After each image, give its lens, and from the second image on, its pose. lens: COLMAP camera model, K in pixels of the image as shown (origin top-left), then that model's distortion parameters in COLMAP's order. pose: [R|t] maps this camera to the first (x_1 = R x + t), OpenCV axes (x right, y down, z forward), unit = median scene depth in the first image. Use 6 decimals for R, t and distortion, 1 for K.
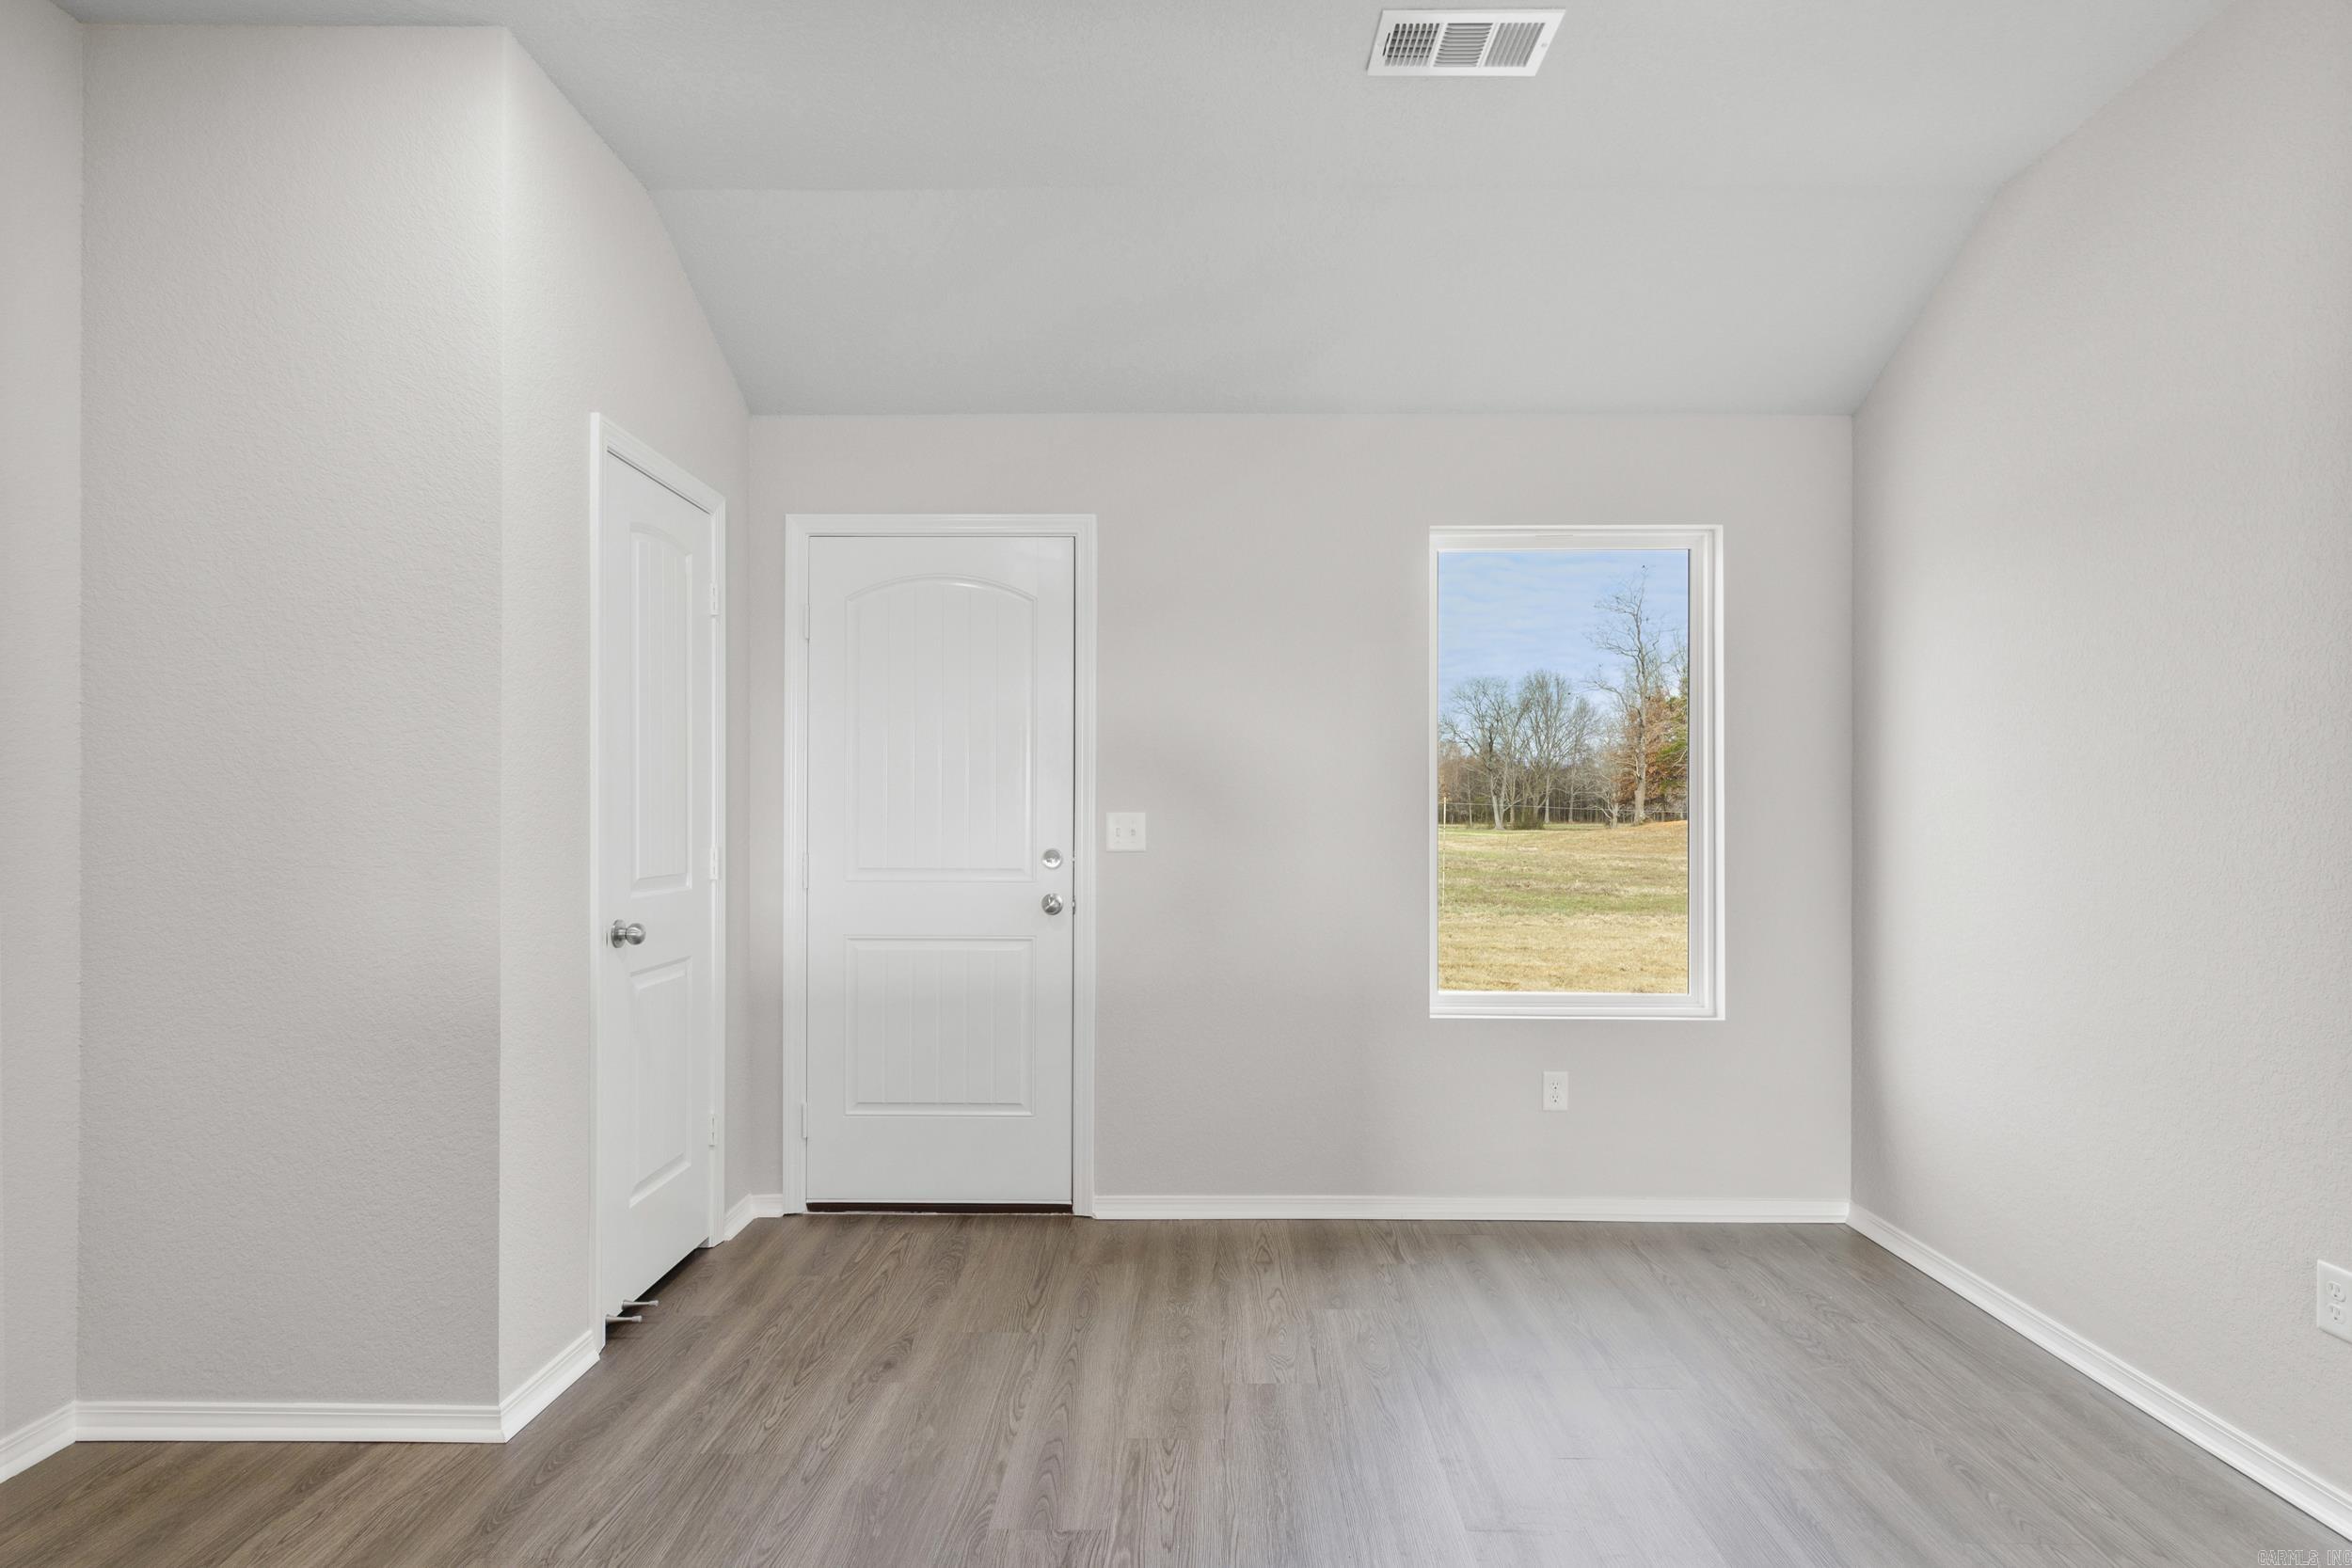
lens RADIAL K [[1195.3, 0, 1179.6], [0, 1195.3, 812.6], [0, 0, 1]] dist [0.003872, -0.000401]
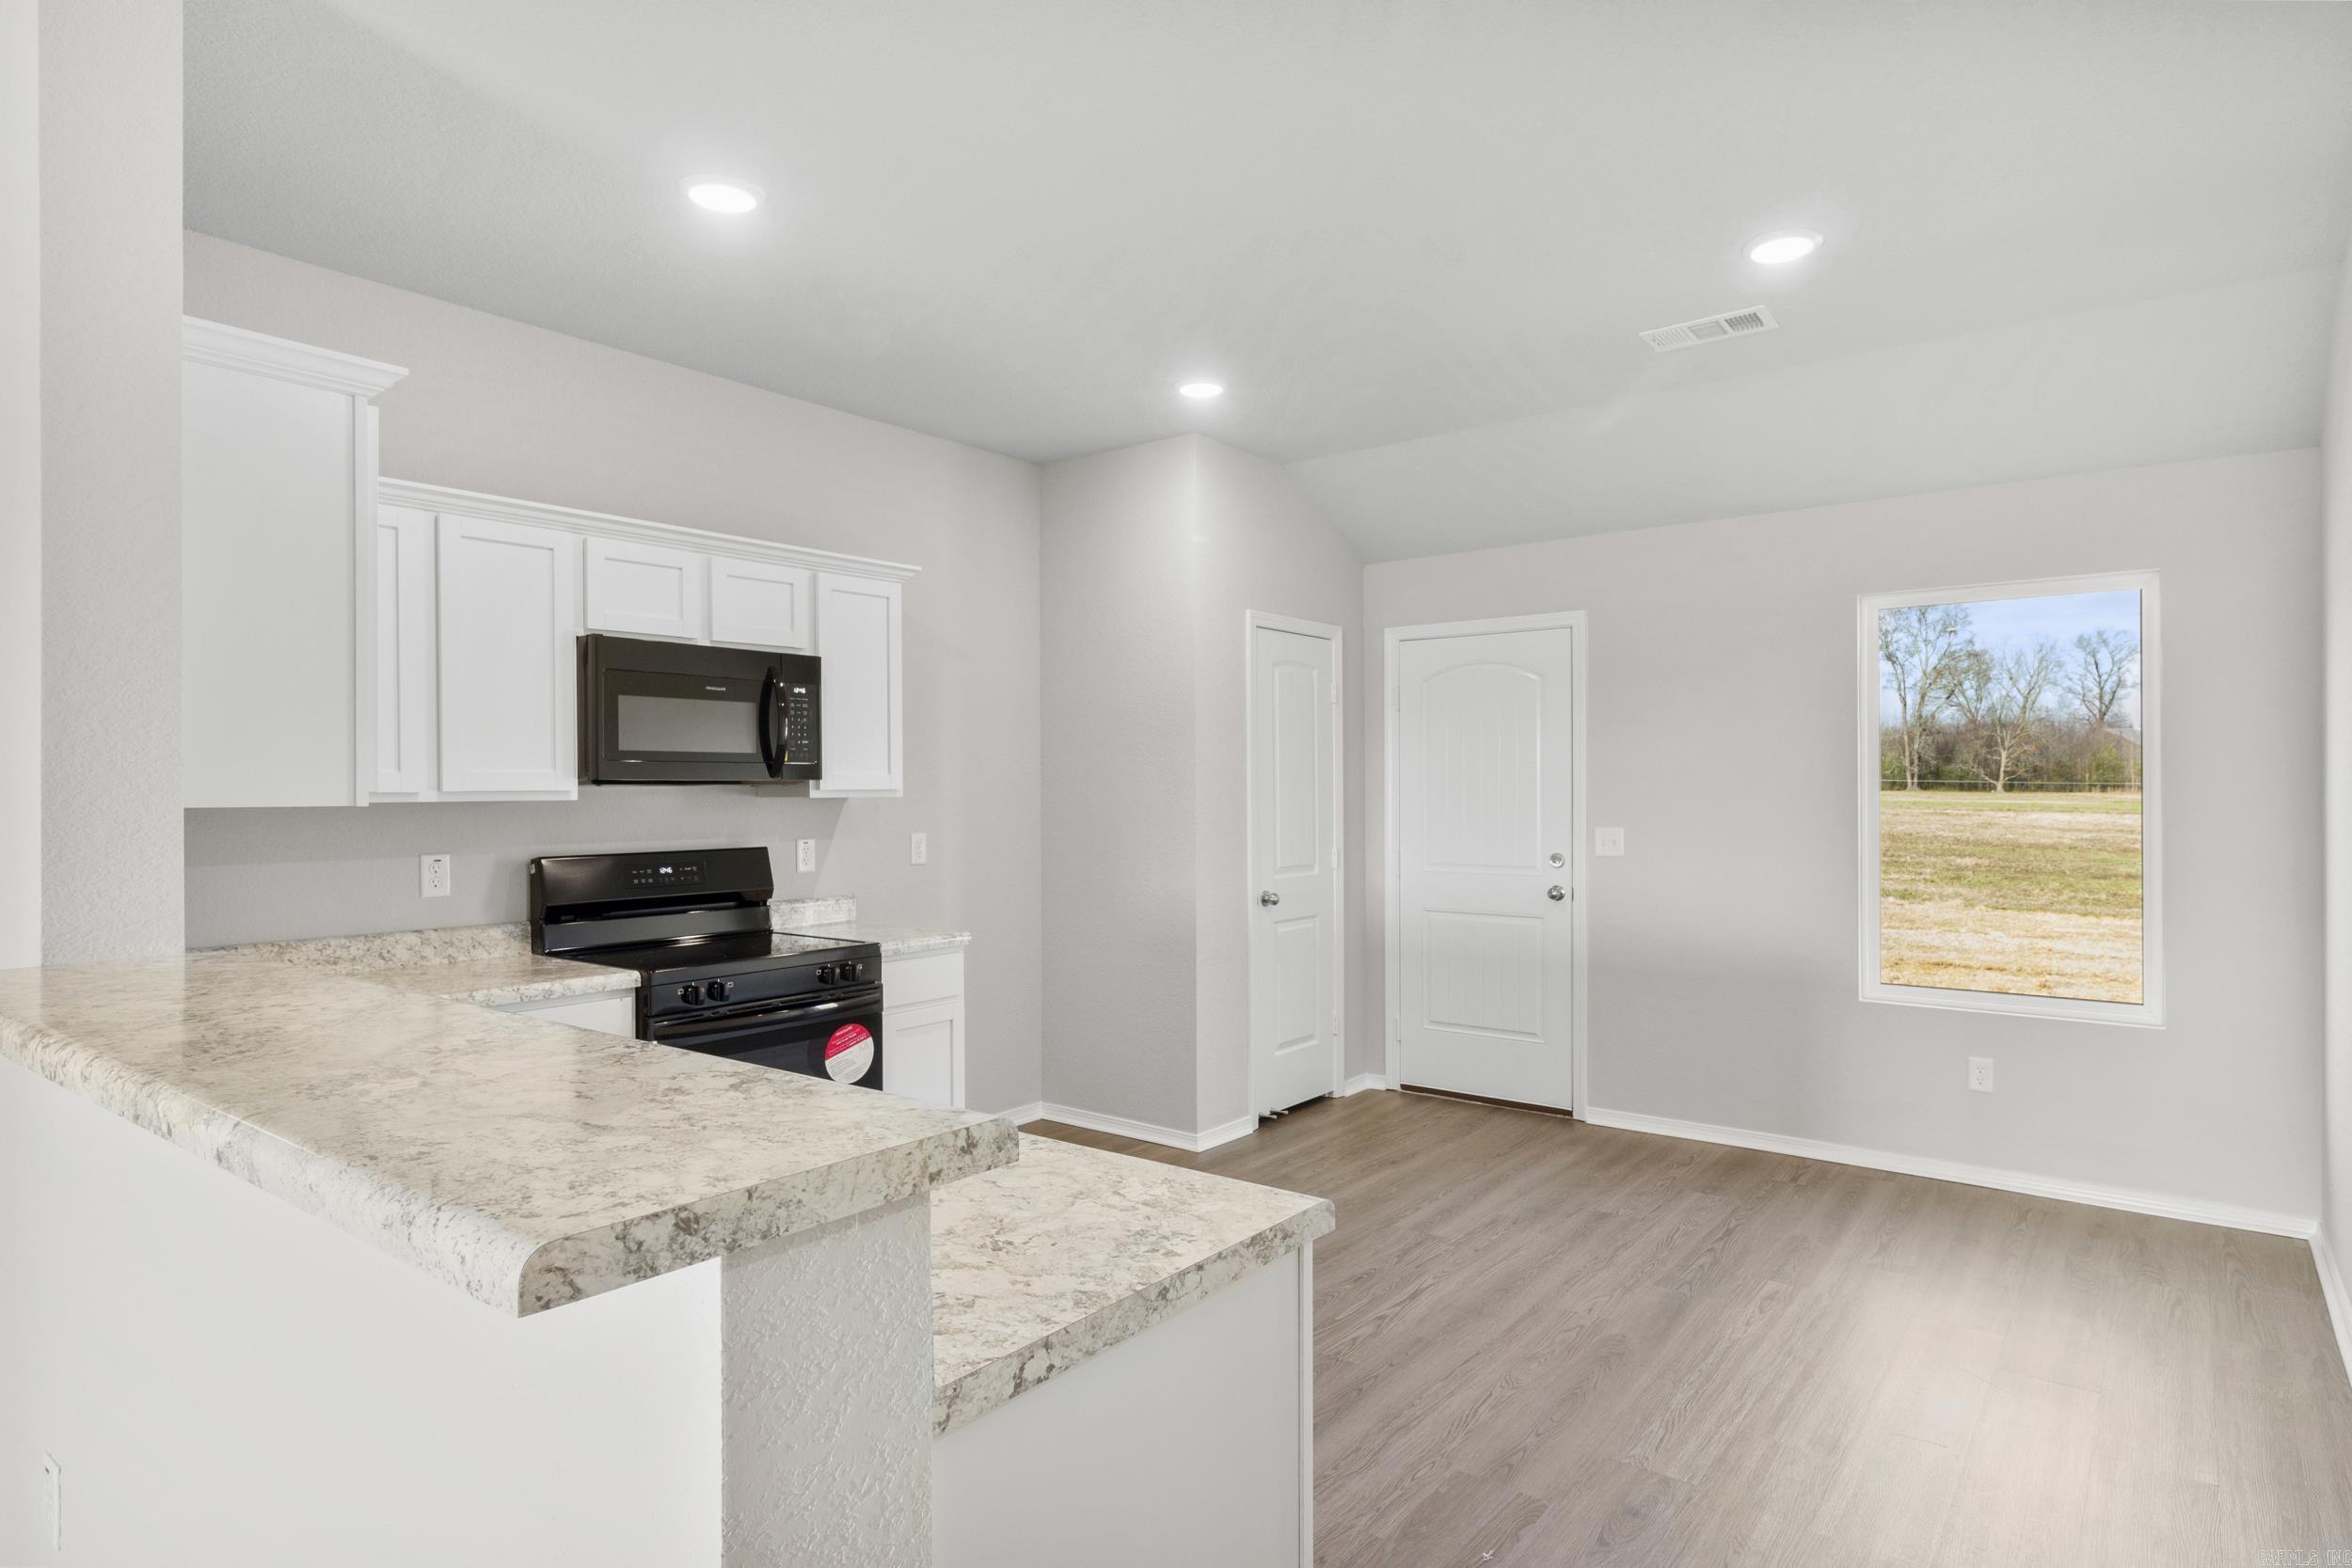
lens RADIAL K [[1281.6, 0, 1187.8], [0, 1281.6, 786.4], [0, 0, 1]] dist [-0.002526, -0.000511]
pose [[0.796004, -0.005806, -0.605264, 0.455197], [0.007708, 0.999970, 0.000544, -0.051521], [0.605243, -0.005098, 0.796025, -0.445595]]
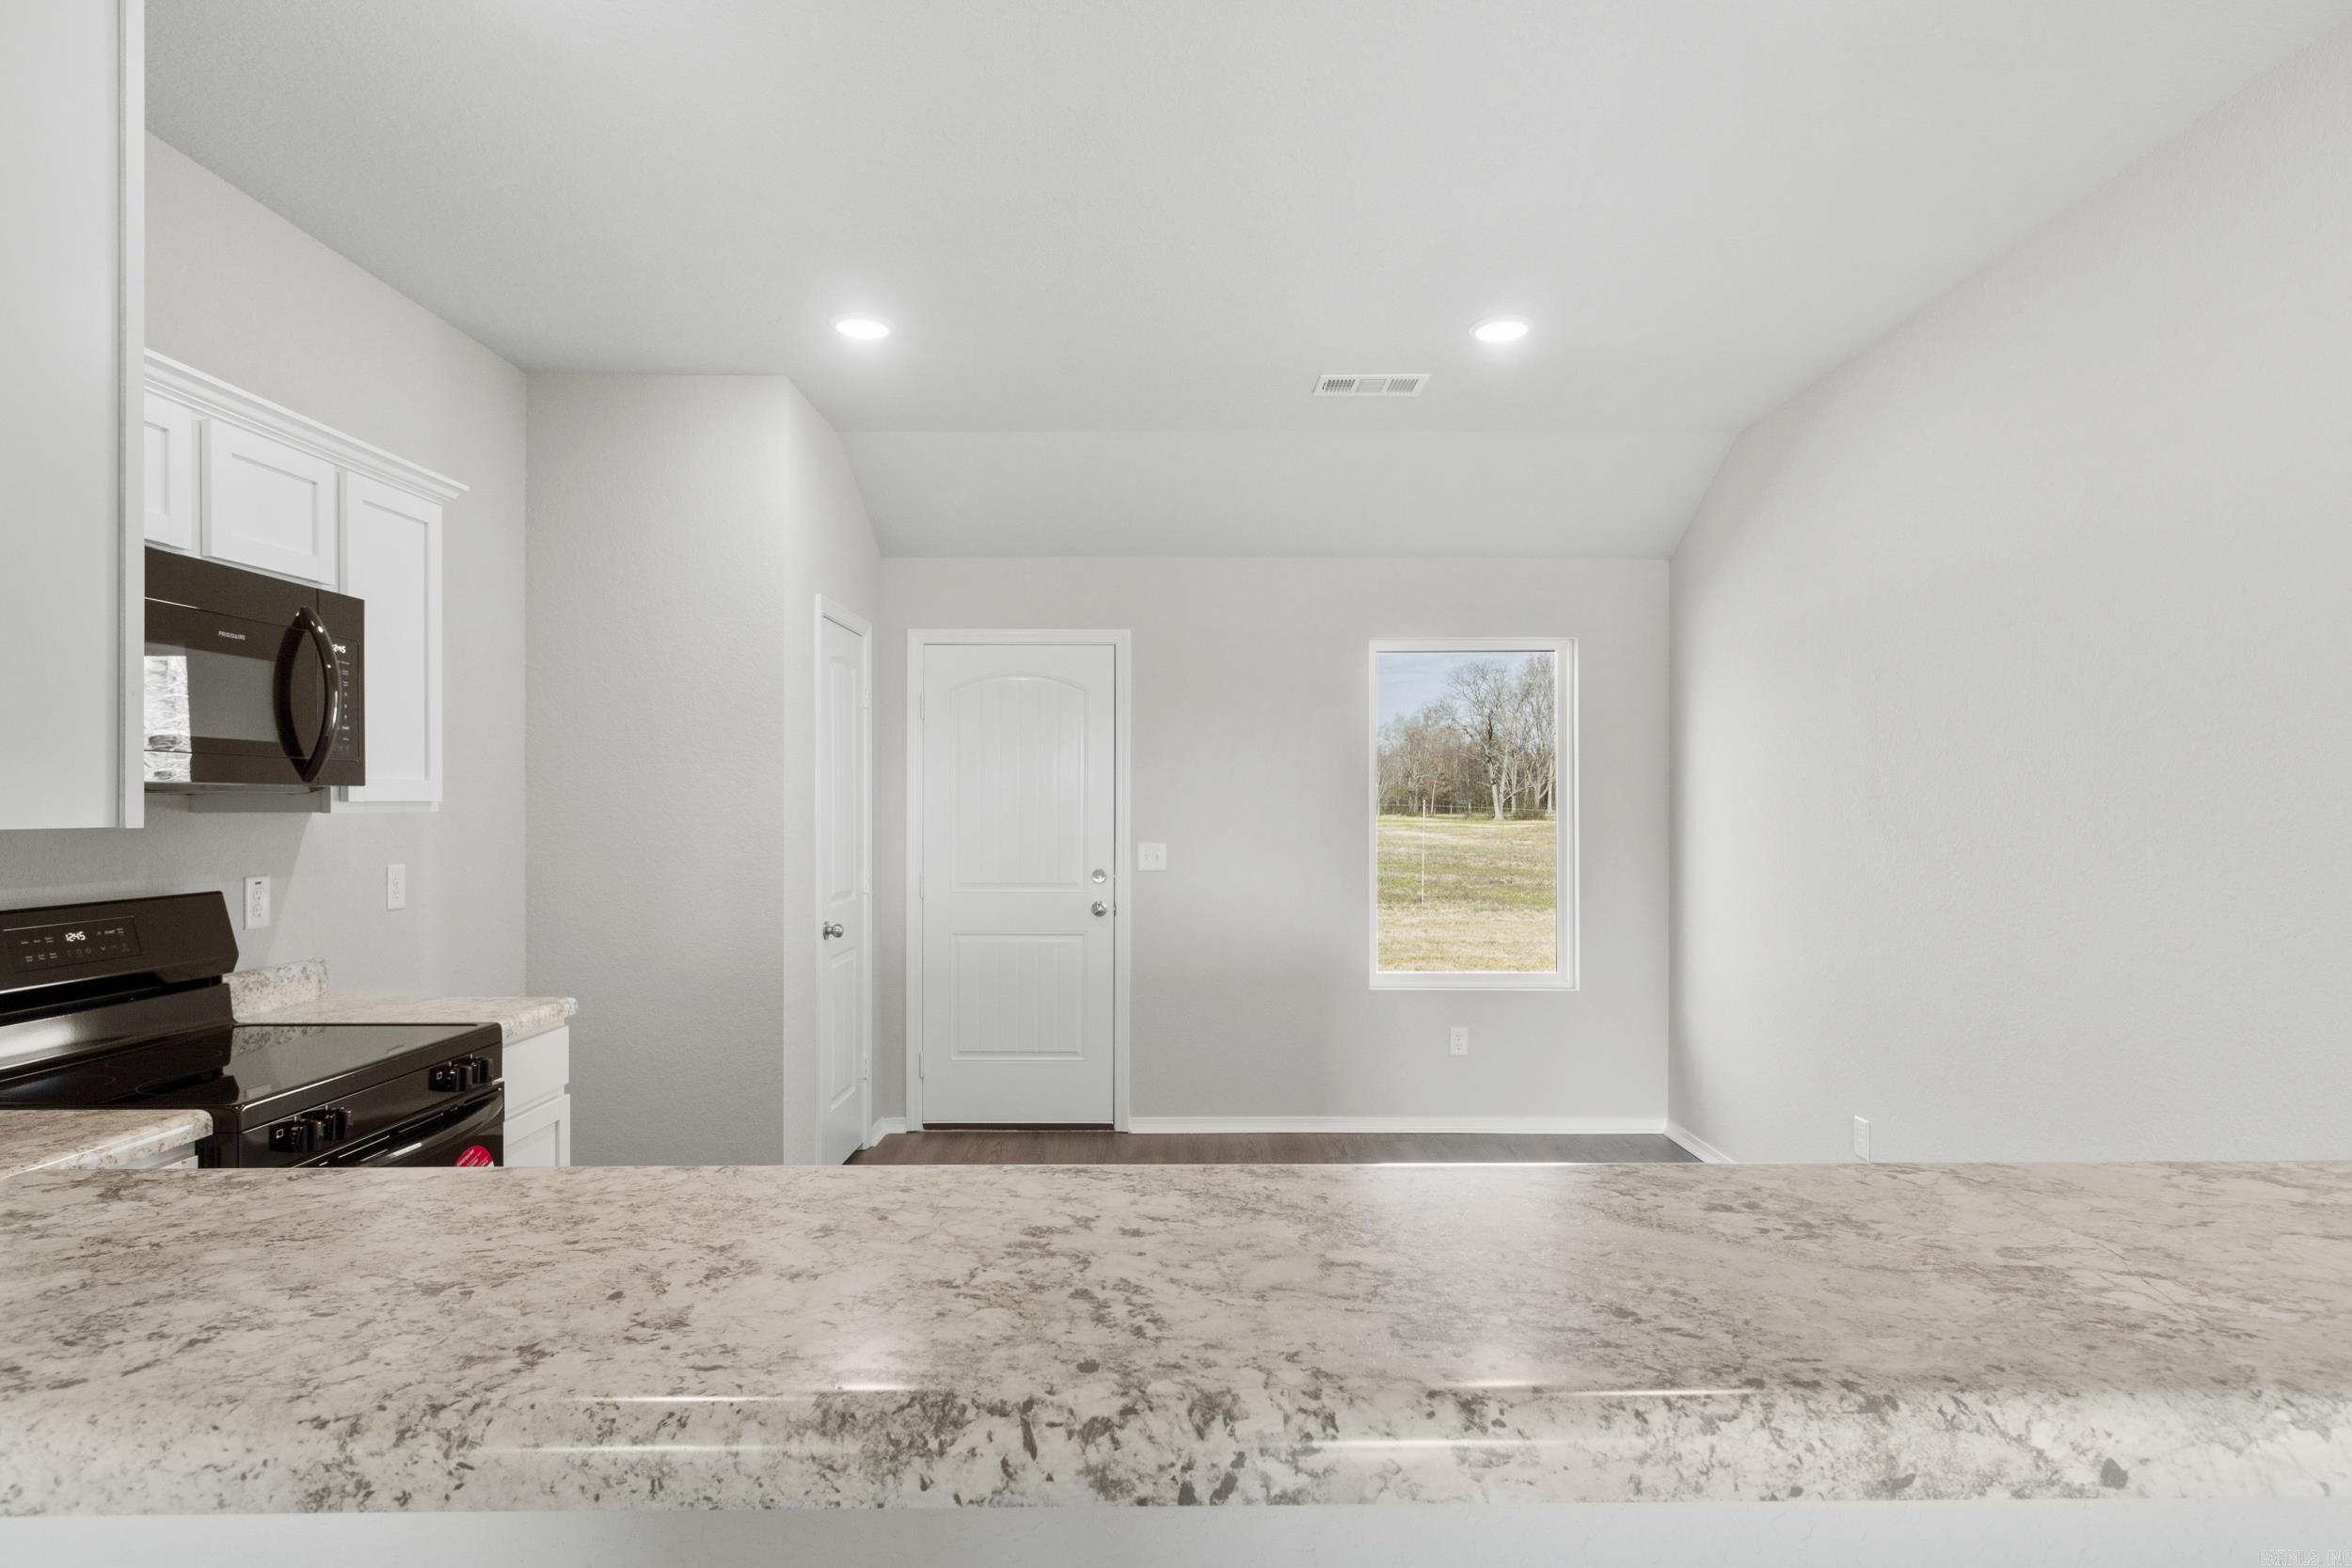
lens RADIAL K [[1281.6, 0, 1185.0], [0, 1281.6, 800.9], [0, 0, 1]] dist [-0.002526, -0.000511]
pose [[0.999866, -0.000826, 0.016323, -0.030738], [0.000810, 0.999999, 0.000979, -0.050814], [-0.016324, -0.000966, 0.999866, -0.497056]]
